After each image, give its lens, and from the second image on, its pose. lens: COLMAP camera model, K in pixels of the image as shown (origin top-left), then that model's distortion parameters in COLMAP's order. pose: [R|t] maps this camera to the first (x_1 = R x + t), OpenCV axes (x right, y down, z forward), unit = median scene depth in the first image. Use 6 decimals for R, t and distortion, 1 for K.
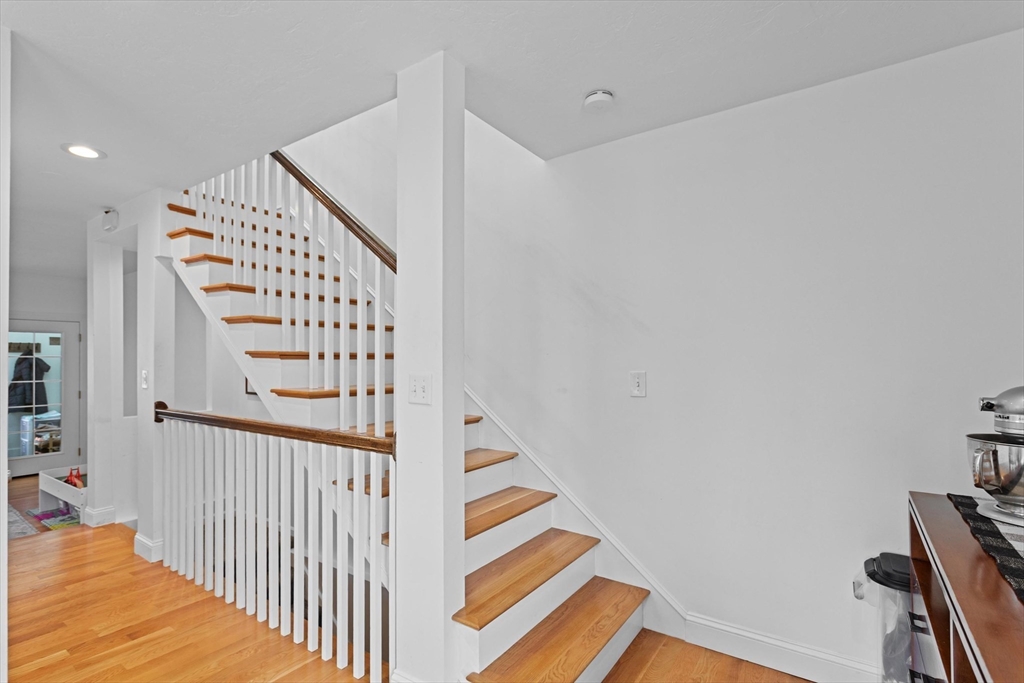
lens RADIAL K [[488.5, 0, 512.2], [0, 488.5, 349.8], [0, 0, 1]] dist [0.002201, 0.000731]
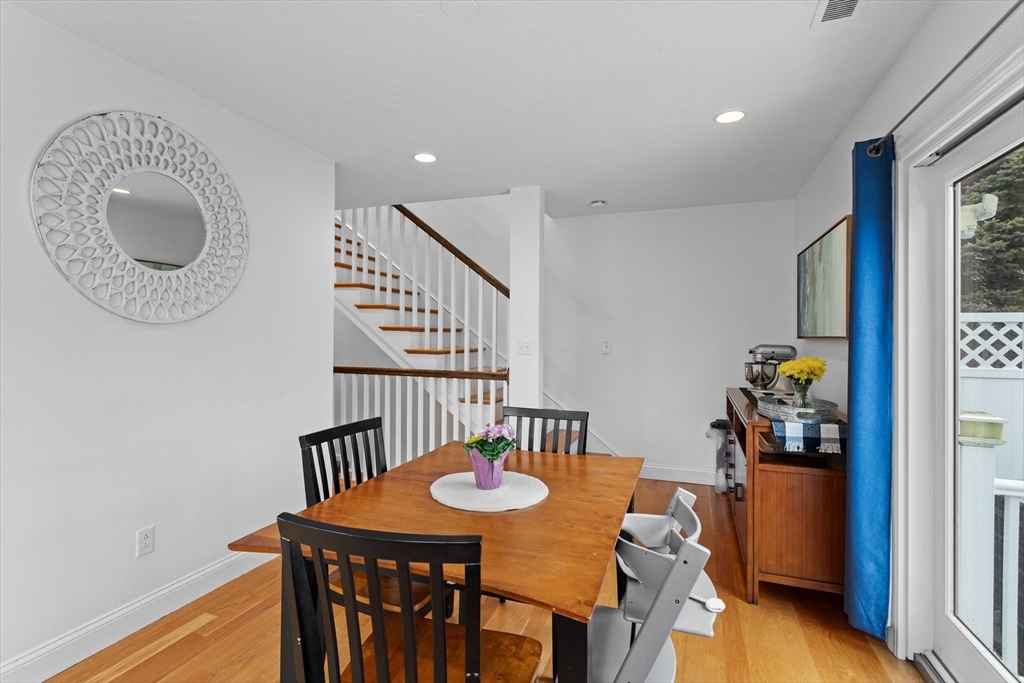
lens RADIAL K [[488.7, 0, 512.2], [0, 488.7, 328.2], [0, 0, 1]] dist [0.001966, 0.000192]
pose [[0.972290, 0.010331, 0.233550, -0.545112], [-0.013077, 0.999862, 0.010212, -0.015254], [-0.233412, -0.012983, 0.972291, -0.758749]]
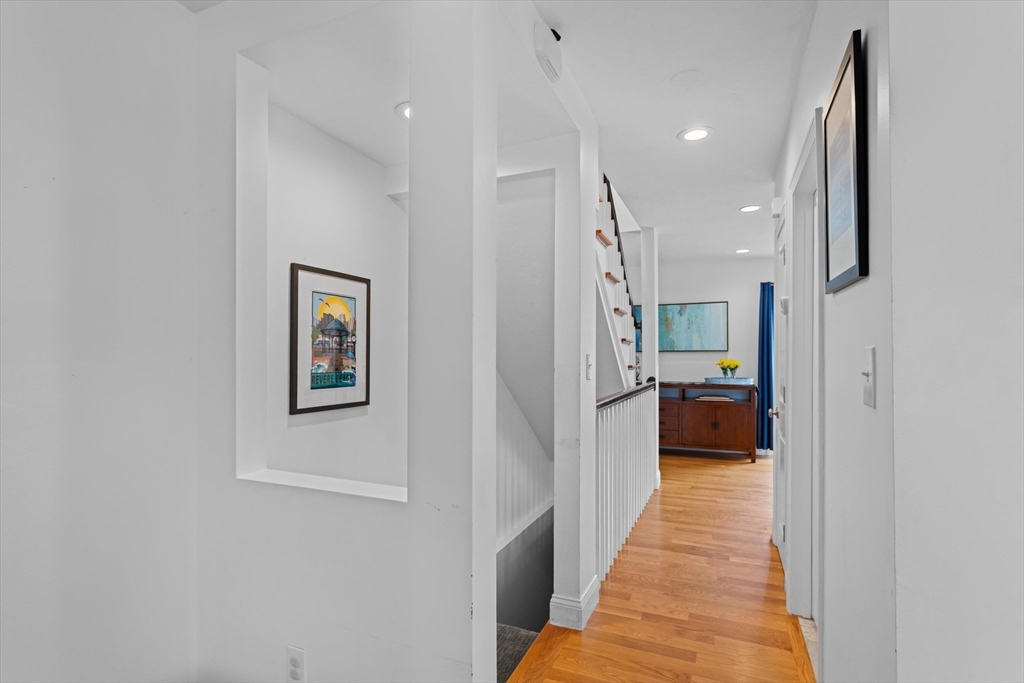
lens RADIAL K [[500.5, 0, 508.2], [0, 500.5, 360.0], [0, 0, 1]] dist [0.001712, 0.000397]
pose [[-0.190484, -0.018284, 0.981520, -2.030809], [-0.030055, 0.999466, 0.012786, 0.056222], [-0.981230, -0.027064, -0.190932, 1.779789]]
